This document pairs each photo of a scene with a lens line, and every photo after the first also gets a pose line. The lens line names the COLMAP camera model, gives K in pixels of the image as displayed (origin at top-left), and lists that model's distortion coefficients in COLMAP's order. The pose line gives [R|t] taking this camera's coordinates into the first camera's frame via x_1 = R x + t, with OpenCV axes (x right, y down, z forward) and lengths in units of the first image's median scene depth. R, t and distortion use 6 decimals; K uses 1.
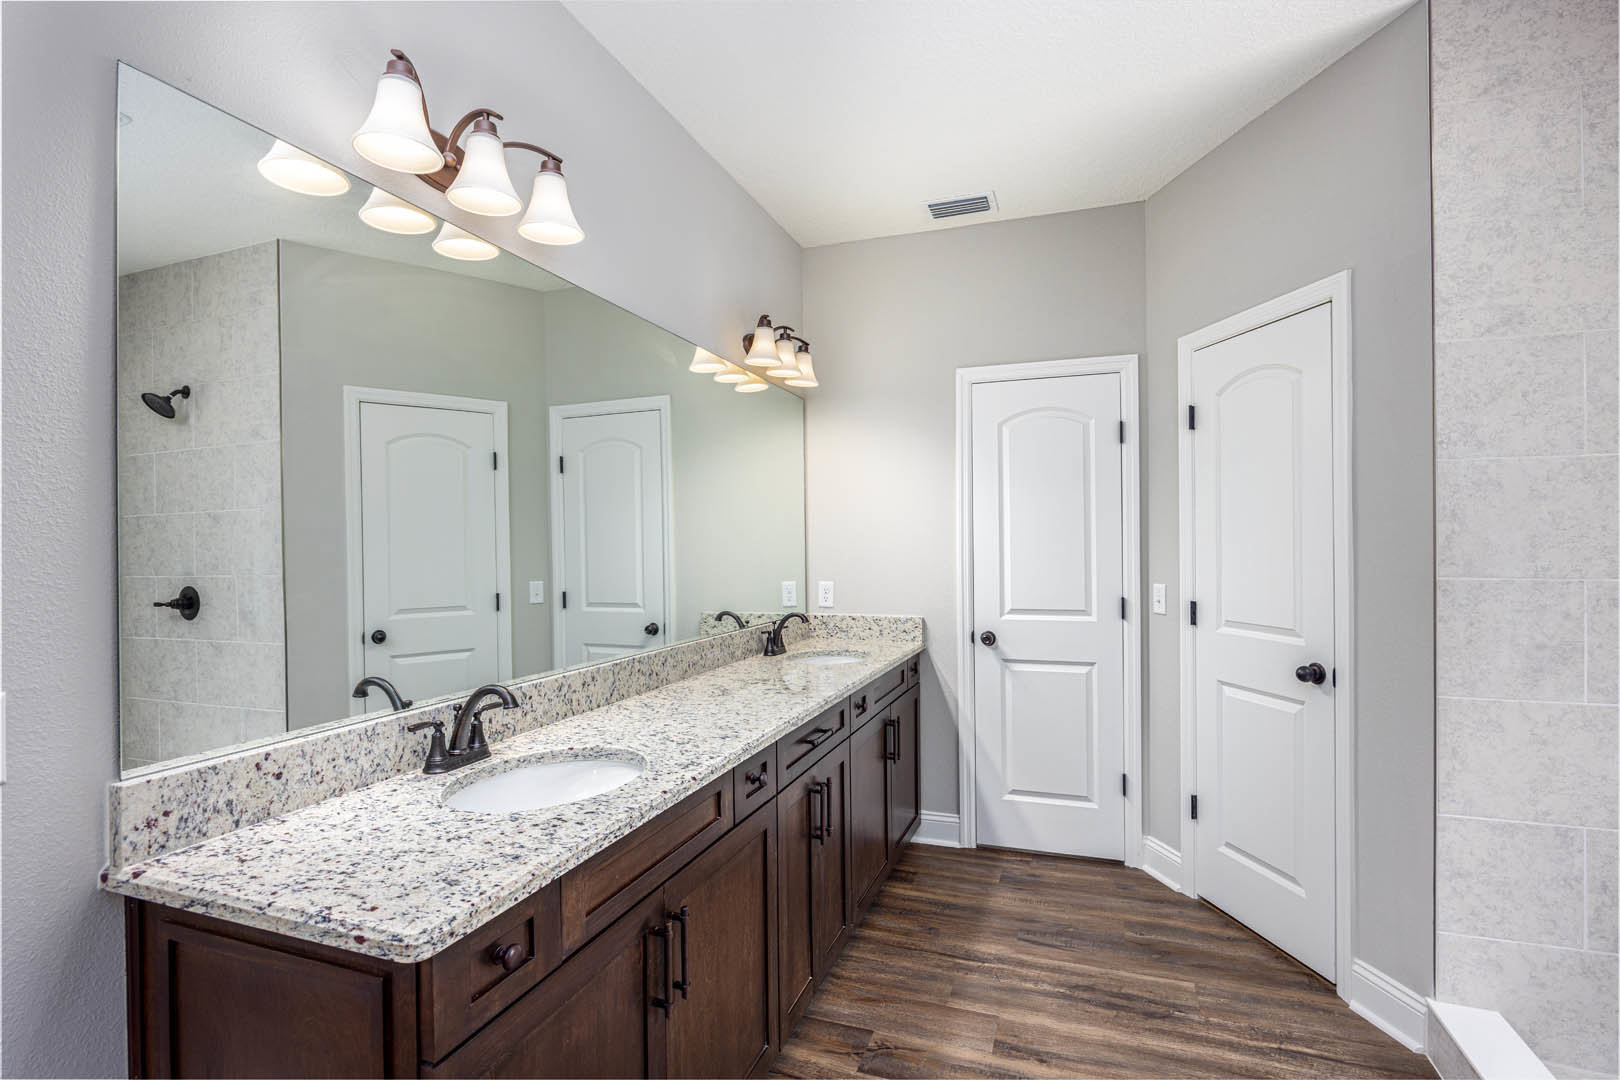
lens RADIAL K [[758.1, 0, 812.4], [0, 758.1, 537.2], [0, 0, 1]] dist [-0.004698, -0.000285]
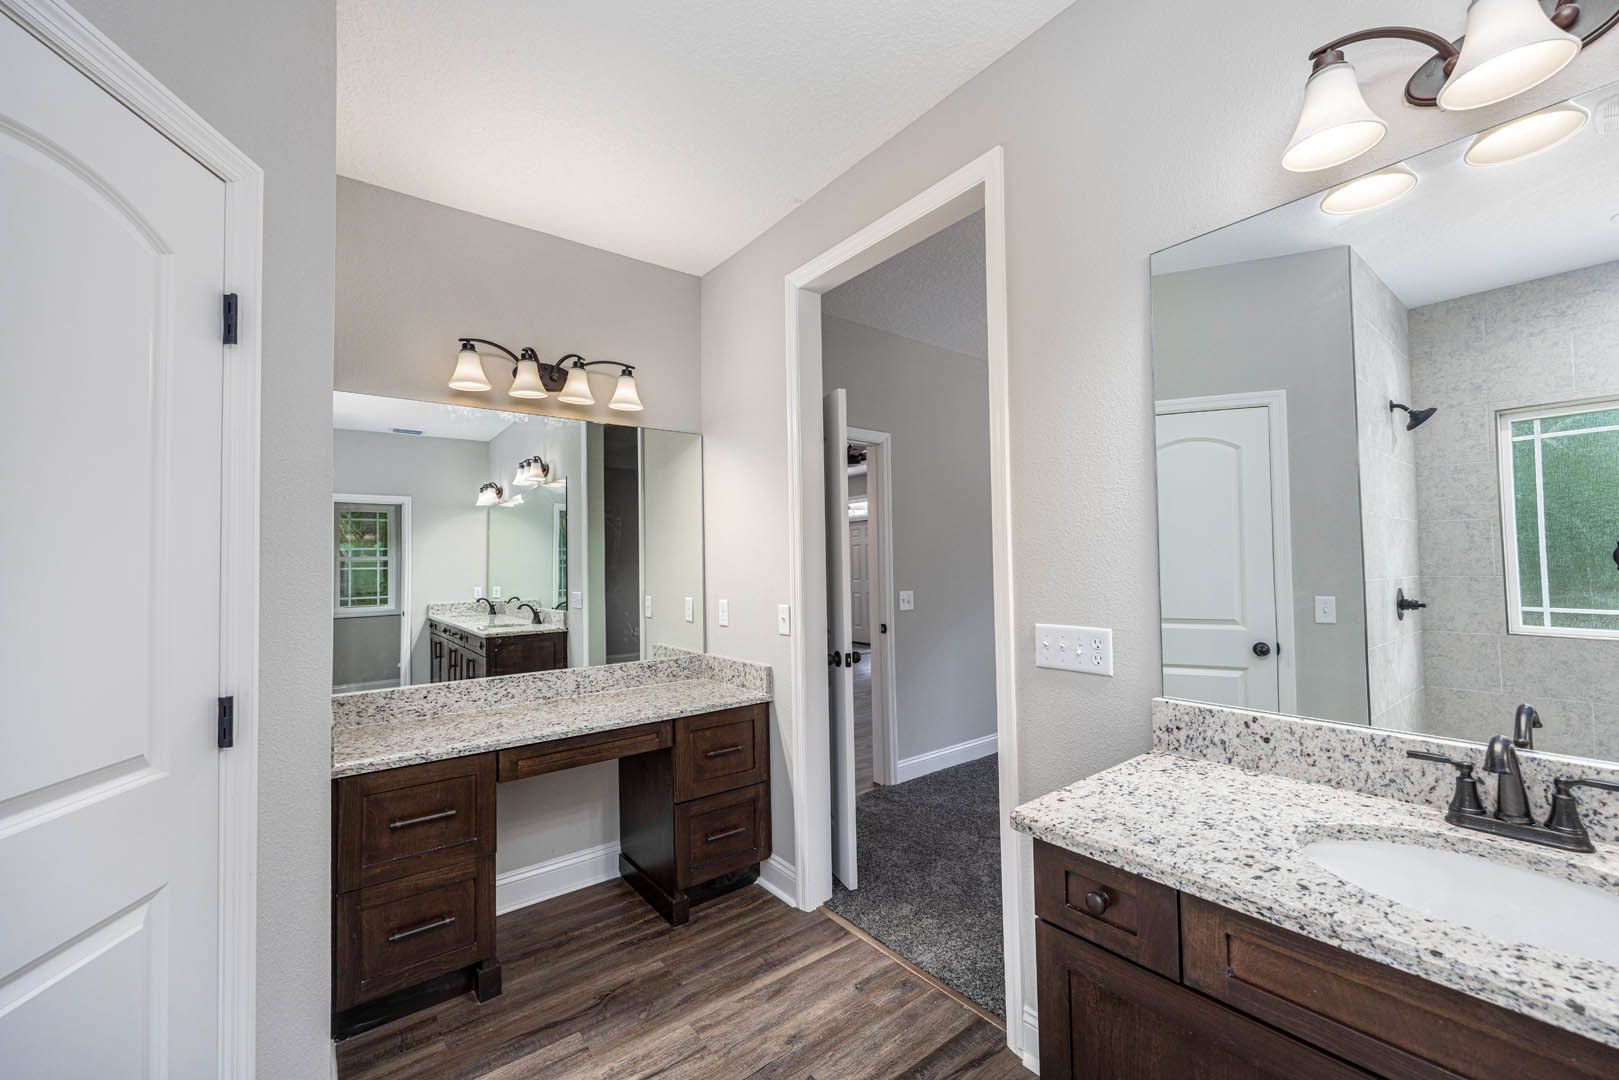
lens RADIAL K [[659.8, 0, 821.8], [0, 659.8, 545.5], [0, 0, 1]] dist [0.001834, 0.000031]
pose [[-0.507934, -0.001396, -0.861395, 0.545370], [0.028298, 0.999432, -0.018305, 0.005272], [0.860931, -0.033673, -0.507605, 0.910439]]
